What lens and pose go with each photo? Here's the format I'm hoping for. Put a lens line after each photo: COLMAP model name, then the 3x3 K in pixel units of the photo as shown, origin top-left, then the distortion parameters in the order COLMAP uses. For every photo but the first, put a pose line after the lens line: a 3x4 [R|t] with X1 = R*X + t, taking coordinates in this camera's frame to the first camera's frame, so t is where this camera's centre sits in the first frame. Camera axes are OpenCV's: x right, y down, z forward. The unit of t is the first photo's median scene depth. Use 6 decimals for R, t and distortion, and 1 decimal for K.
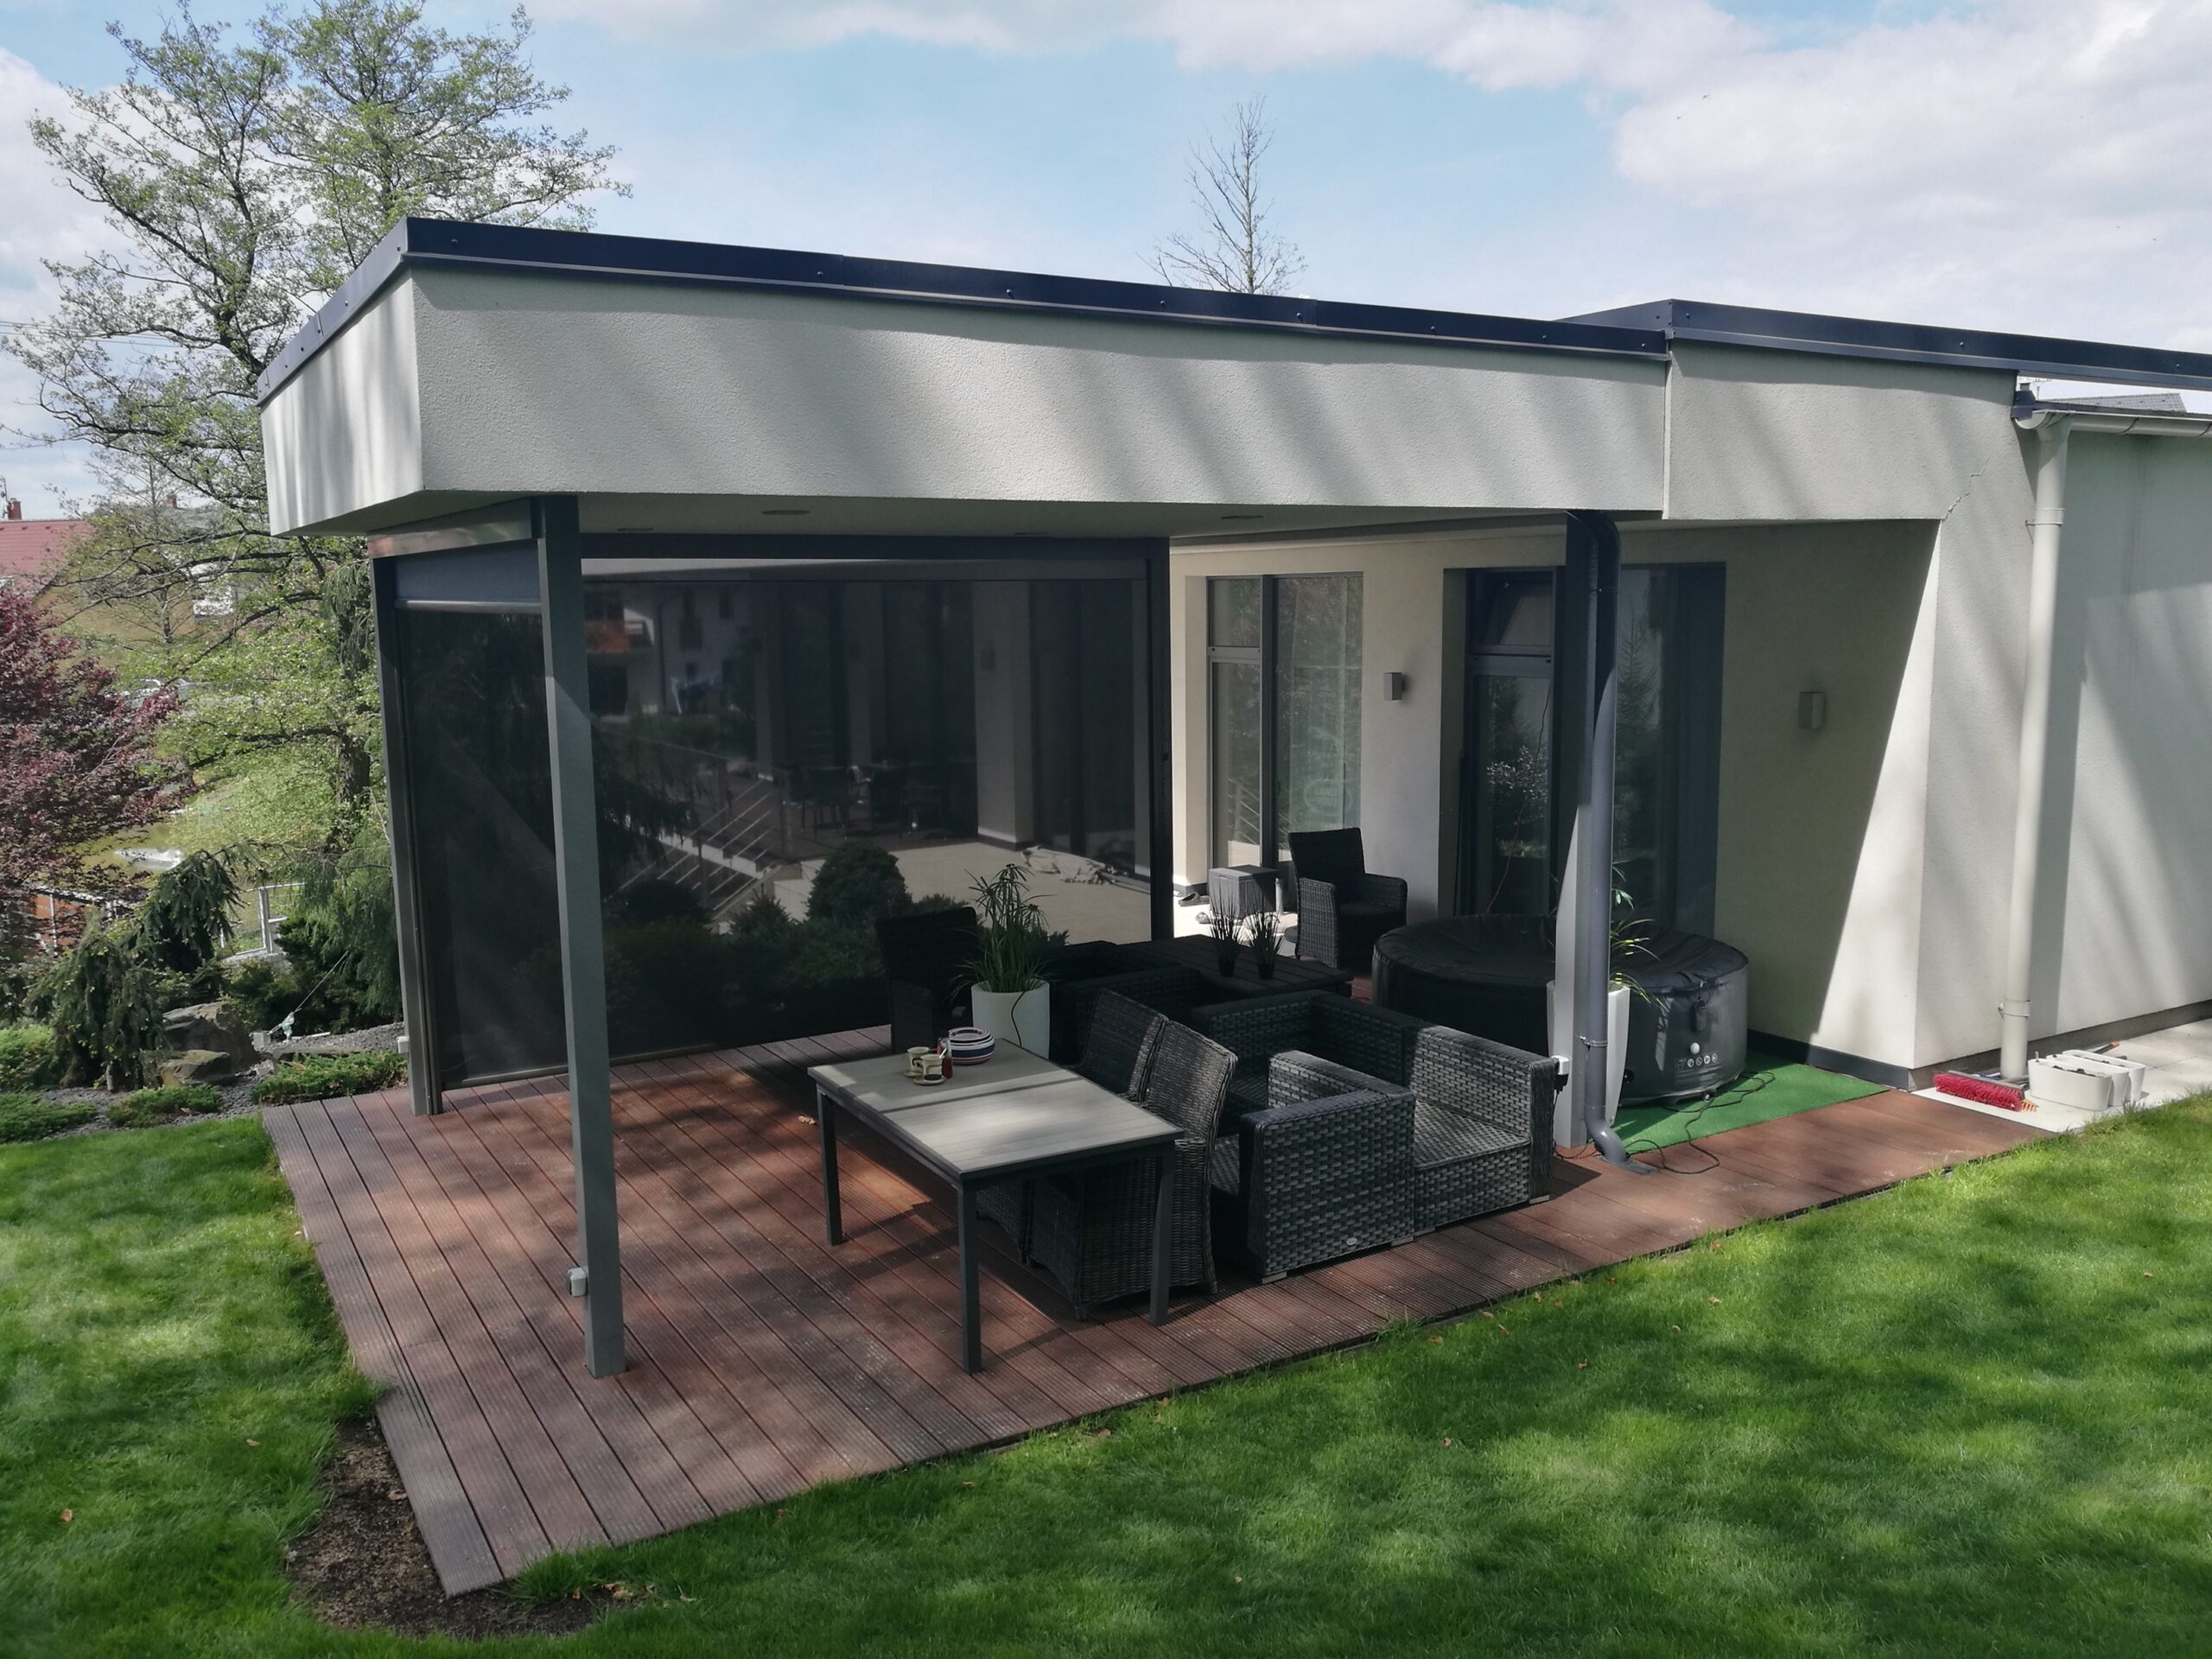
lens RADIAL K [[1734.6, 0, 1101.9], [0, 1734.6, 793.4], [0, 0, 1]] dist [0.008707, 0.008669]
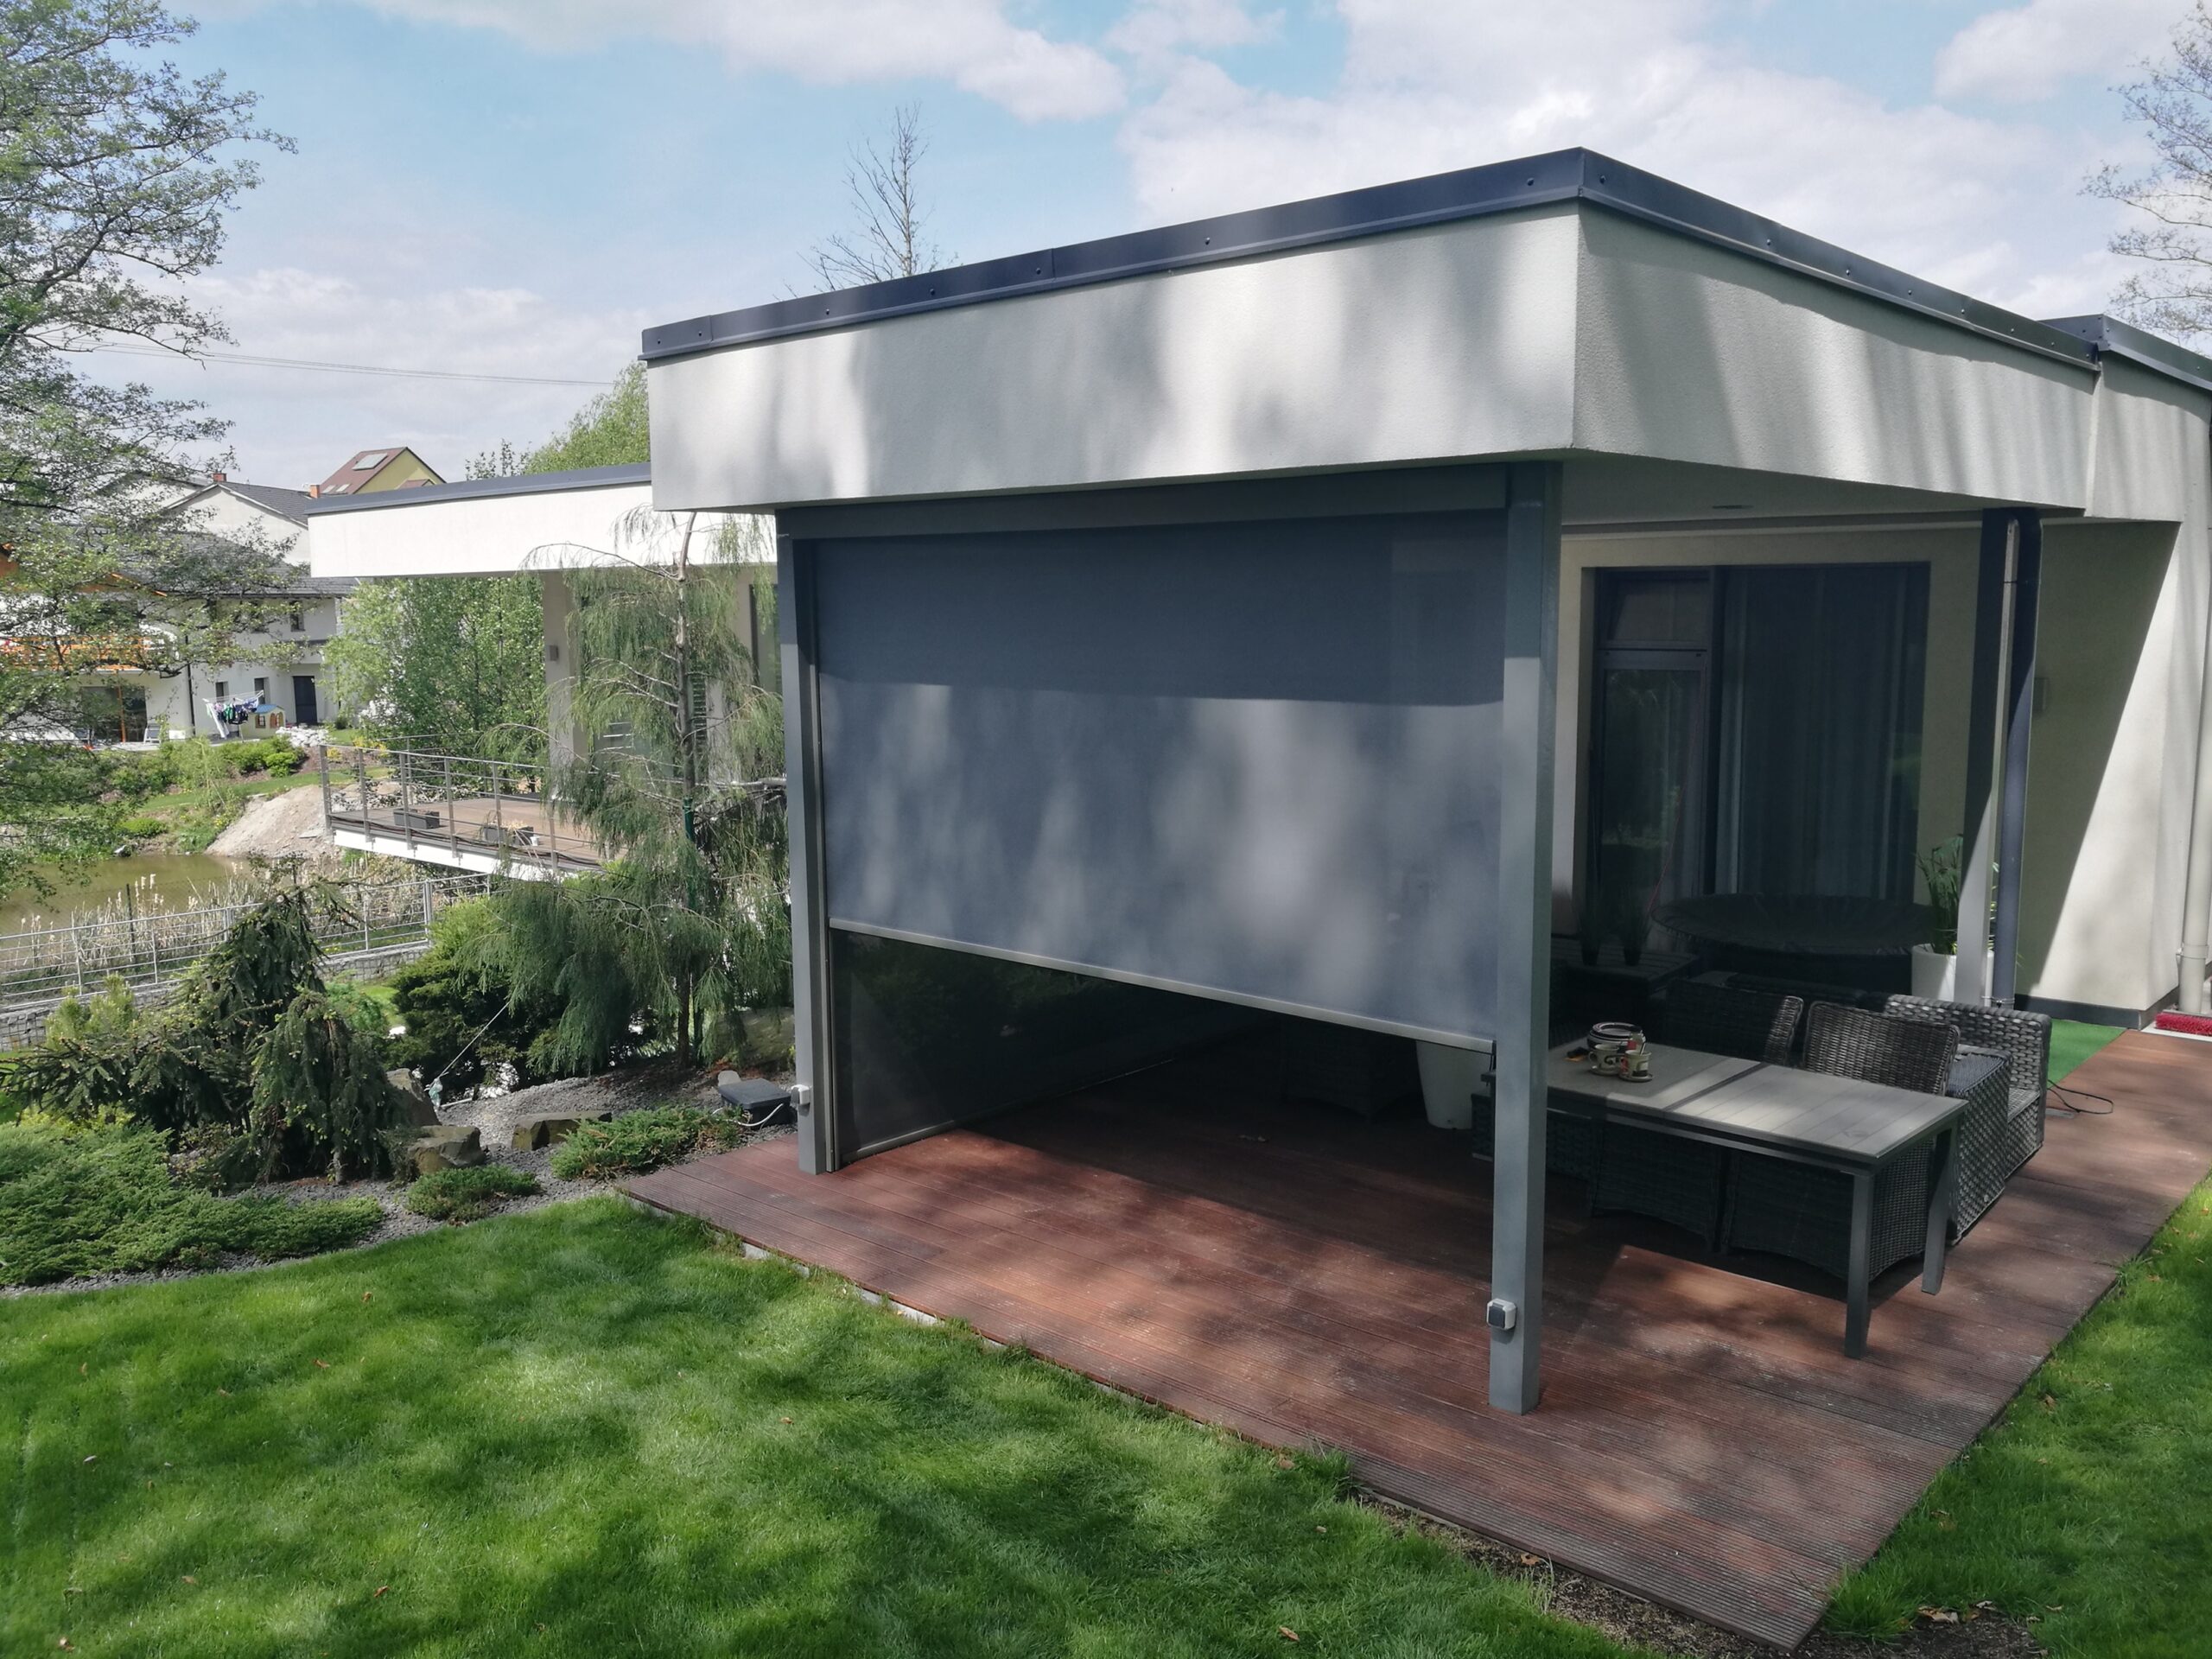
lens RADIAL K [[1726.9, 0, 1106.0], [0, 1726.9, 829.5], [0, 0, 1]] dist [-0.006921, 0.009380]
pose [[0.955576, -0.034529, 0.292716, -0.457732], [0.030980, 0.999380, 0.016753, 0.000920], [-0.293113, -0.006940, 0.956053, 0.112747]]
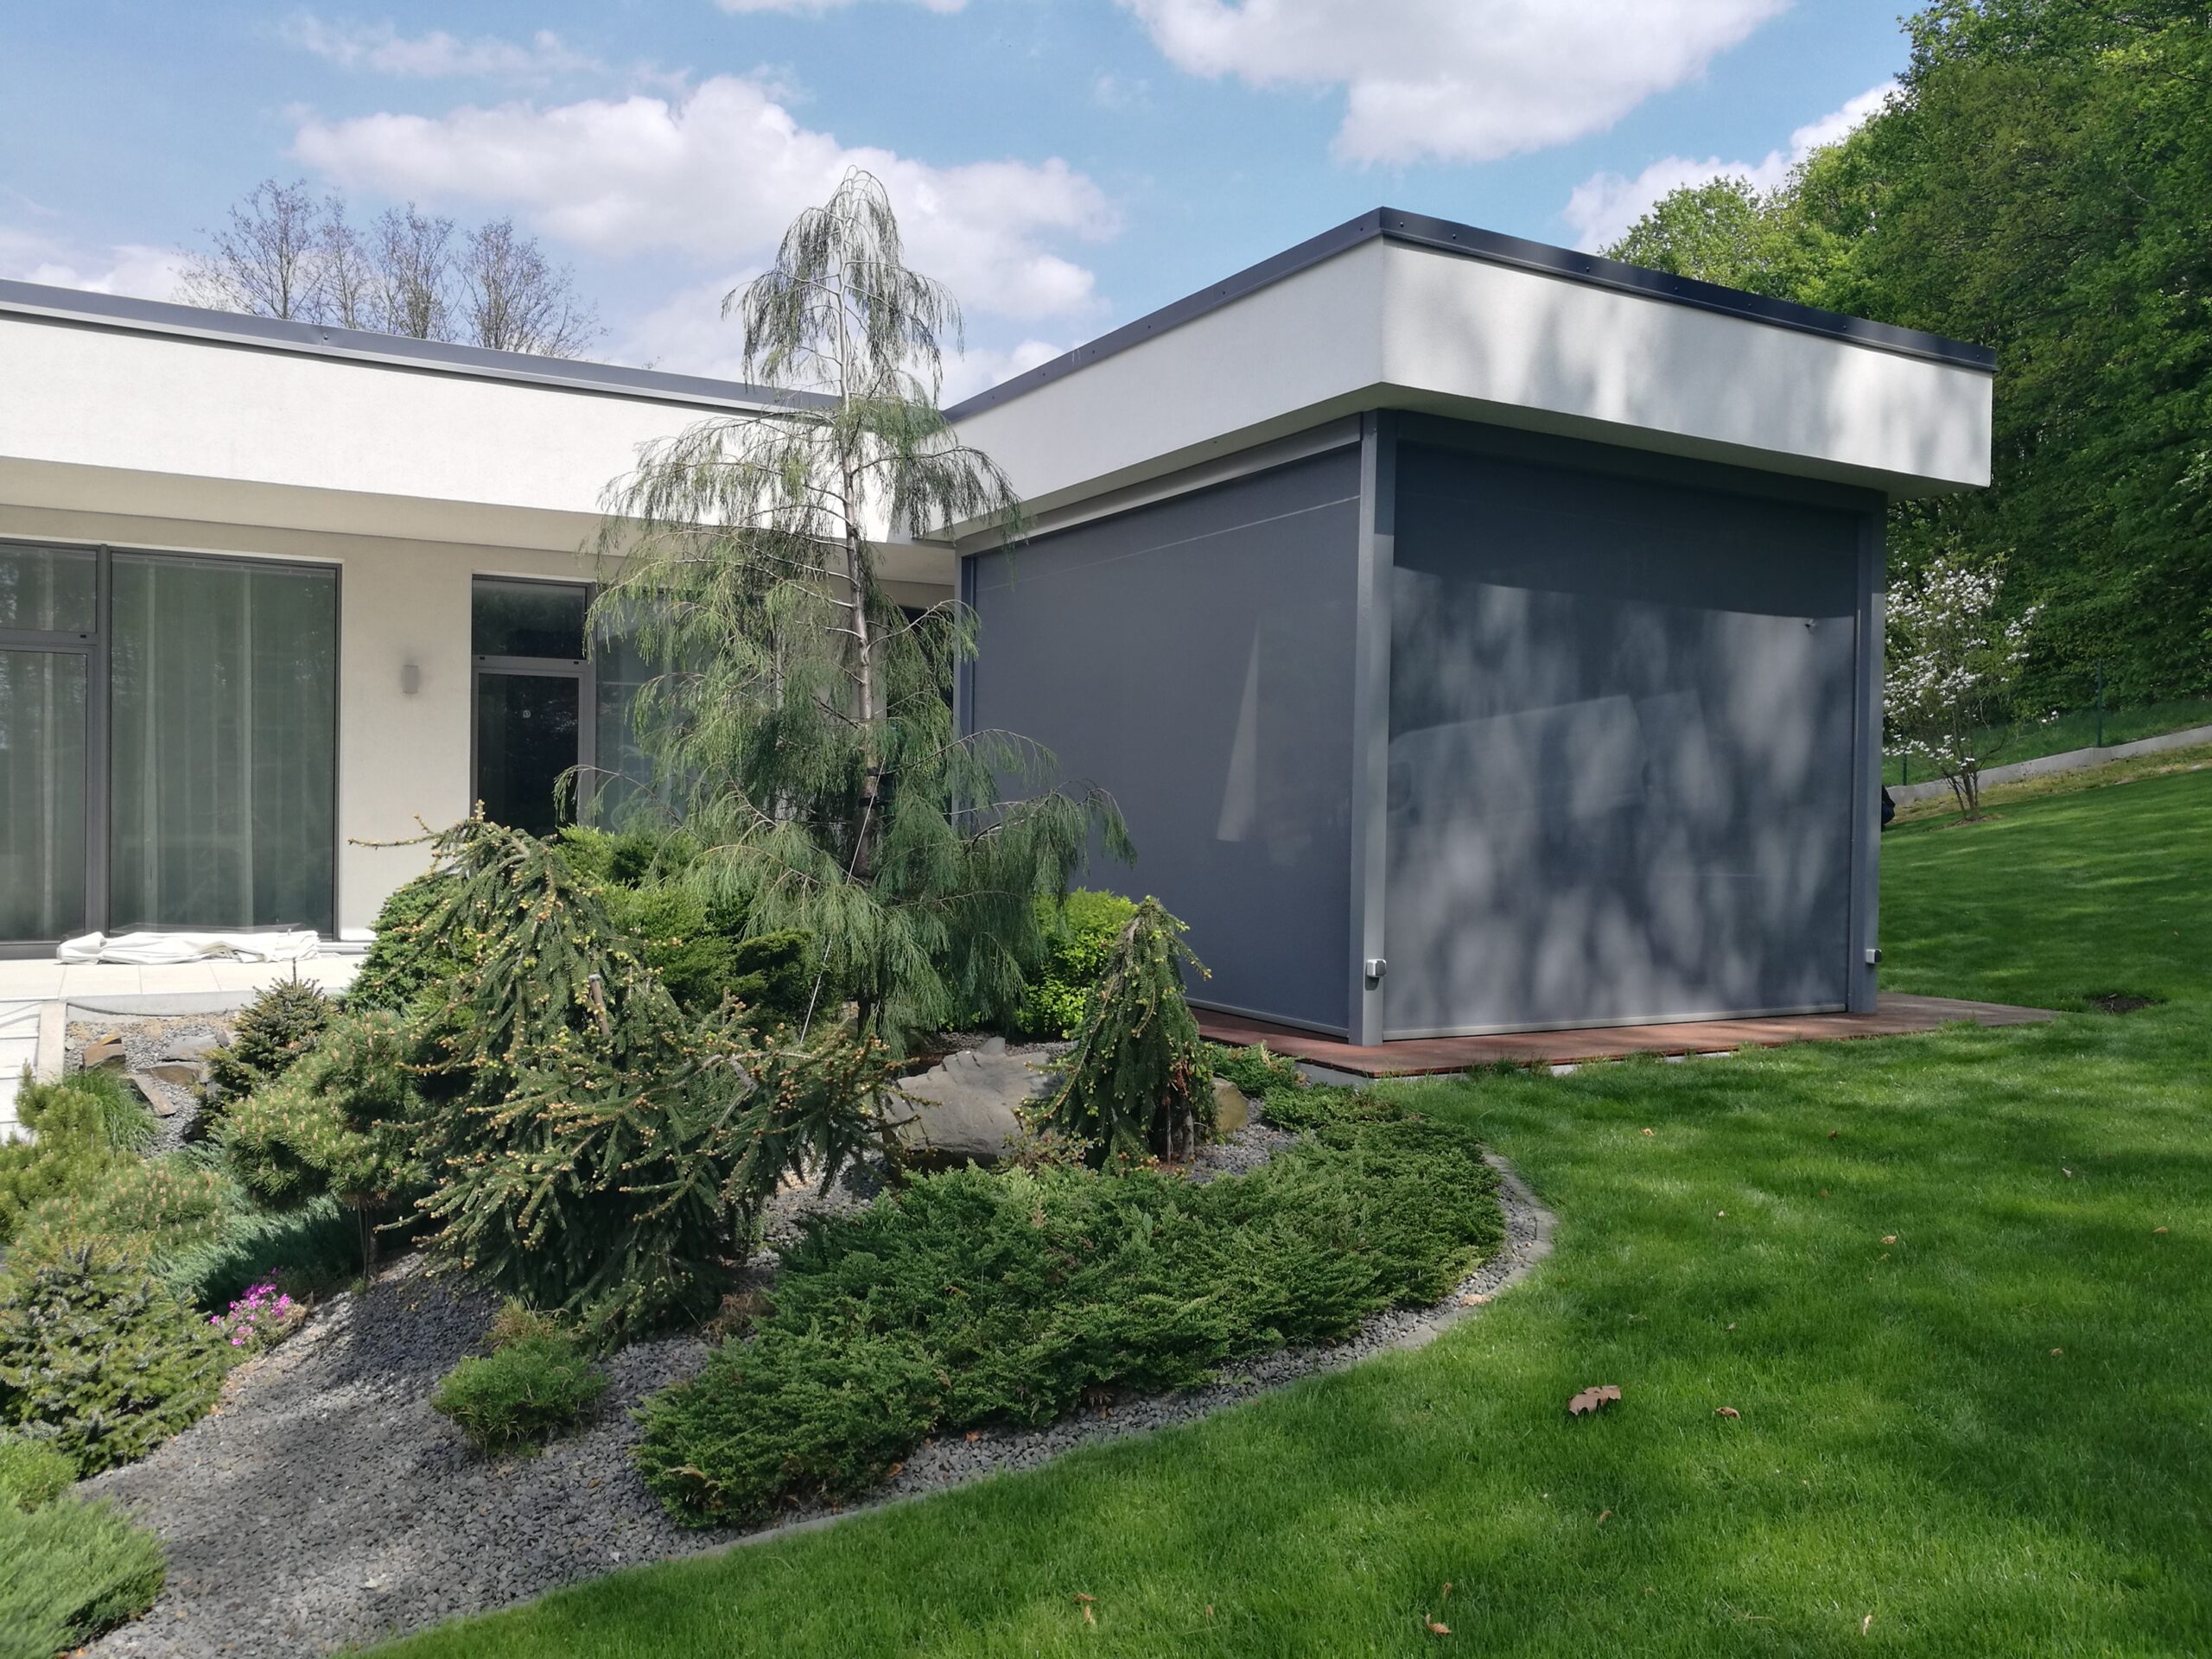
lens RADIAL K [[1726.9, 0, 1106.0], [0, 1726.9, 829.5], [0, 0, 1]] dist [-0.006921, 0.009380]
pose [[0.011882, 0.001976, 0.999927, -4.841106], [0.105609, 0.994402, -0.003220, 0.315480], [-0.994337, 0.105640, 0.011607, 5.650725]]
